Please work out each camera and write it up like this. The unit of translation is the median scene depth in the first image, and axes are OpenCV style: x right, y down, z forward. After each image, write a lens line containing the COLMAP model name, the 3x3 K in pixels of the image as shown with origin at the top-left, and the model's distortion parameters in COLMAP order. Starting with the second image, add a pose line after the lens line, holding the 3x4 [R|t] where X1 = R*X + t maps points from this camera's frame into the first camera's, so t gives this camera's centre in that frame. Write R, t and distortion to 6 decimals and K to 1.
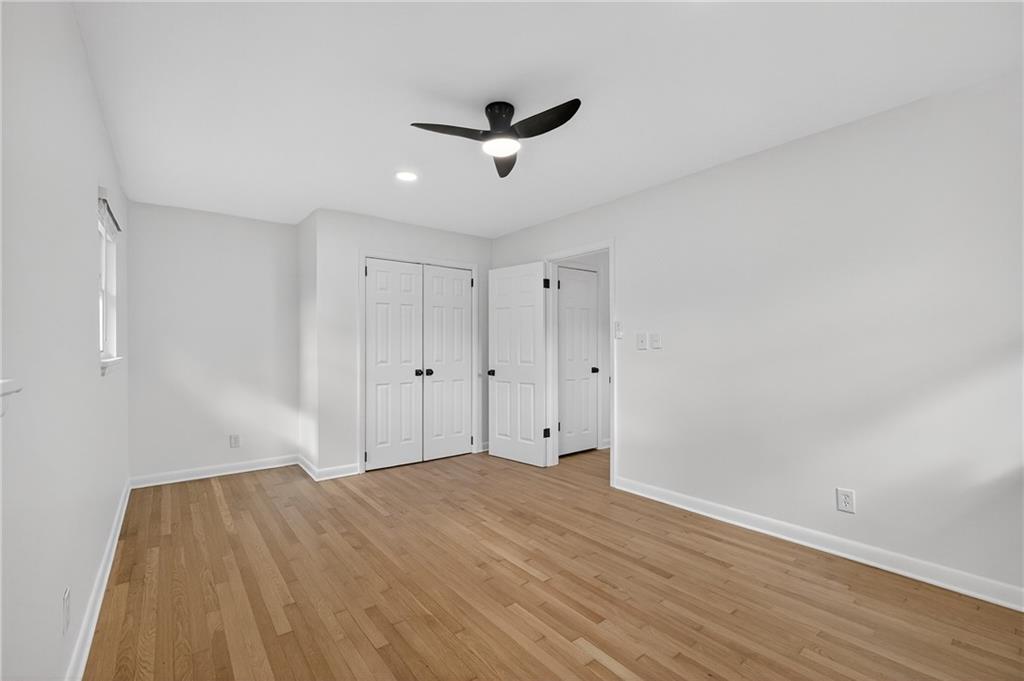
lens RADIAL K [[450.4, 0, 512.0], [0, 450.4, 340.5], [0, 0, 1]] dist [-0.005702, -0.000420]
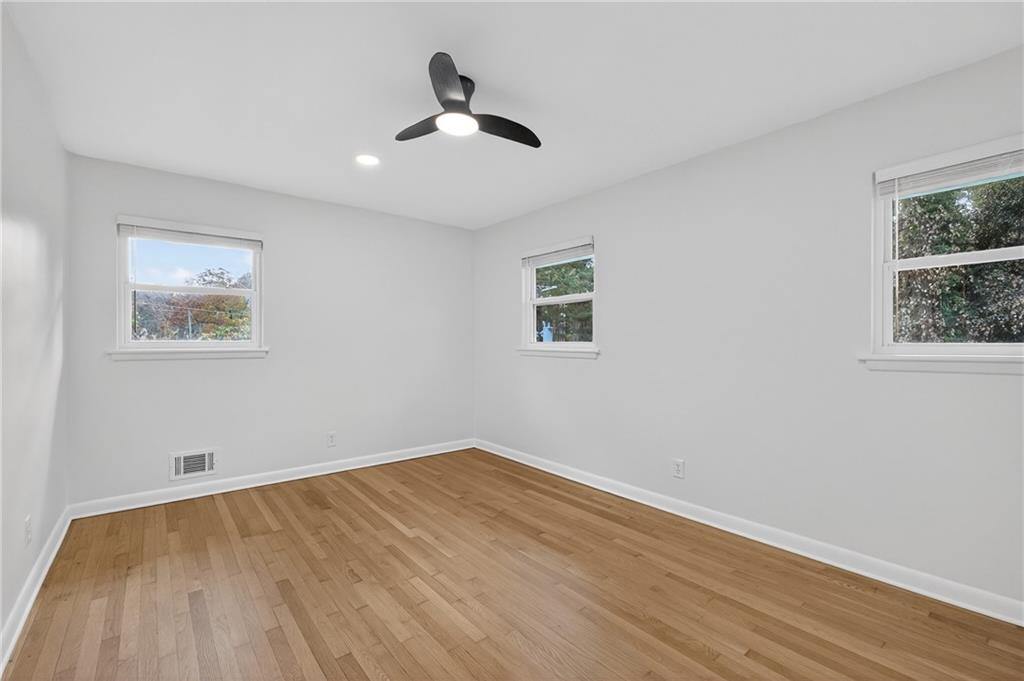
lens RADIAL K [[450.4, 0, 512.0], [0, 450.4, 340.5], [0, 0, 1]] dist [-0.005702, -0.000420]
pose [[-0.999839, -0.002211, -0.017823, -0.129644], [-0.002078, 0.999970, -0.007493, 0.022033], [0.017839, -0.007455, -0.999813, 2.141070]]
